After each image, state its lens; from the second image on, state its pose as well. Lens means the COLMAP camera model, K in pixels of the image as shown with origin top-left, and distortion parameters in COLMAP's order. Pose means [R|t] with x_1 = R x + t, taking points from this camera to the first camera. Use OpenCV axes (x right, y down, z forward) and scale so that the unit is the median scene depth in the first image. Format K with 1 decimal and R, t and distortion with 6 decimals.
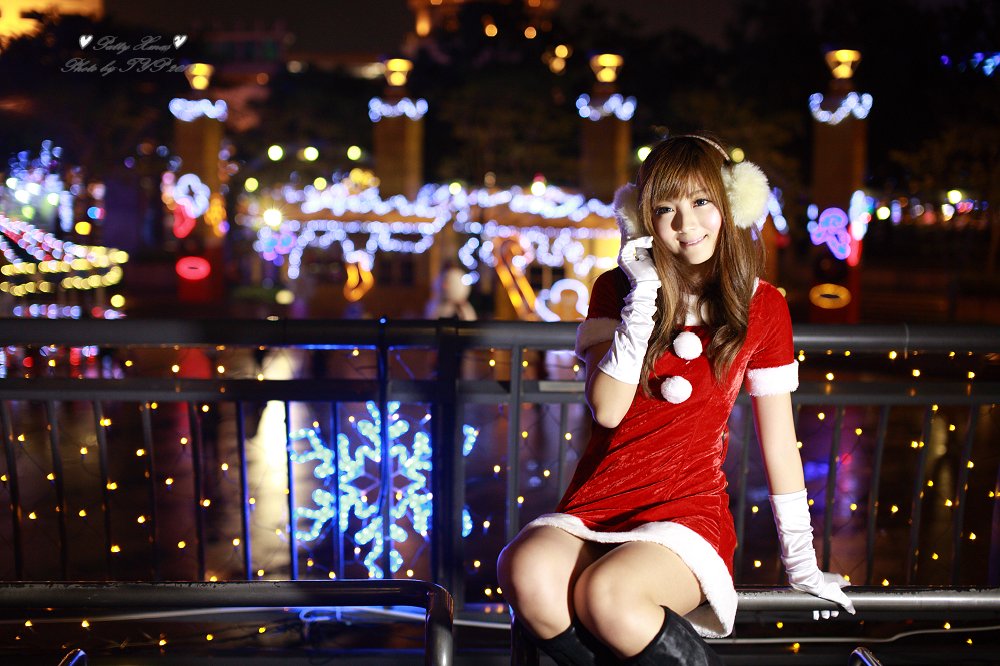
lens RADIAL K [[1439.2, 0, 500.0], [0, 1439.2, 333.0], [0, 0, 1]] dist [-0.155790, 0.008063]
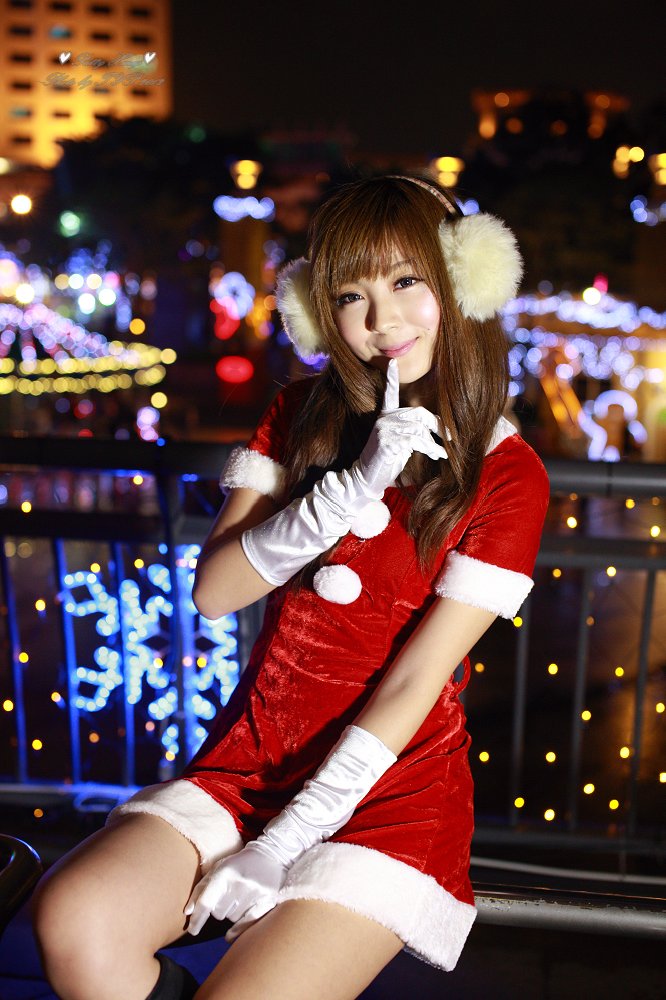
lens RADIAL K [[1439.2, 0, 333.0], [0, 1439.2, 413.3], [0, 0, 1]] dist [-0.155790, 0.008063]
pose [[0.985111, 0.030410, -0.169209, 0.129048], [-0.033512, 0.999318, -0.015511, -0.013833], [0.168622, 0.020950, 0.985458, 0.227998]]
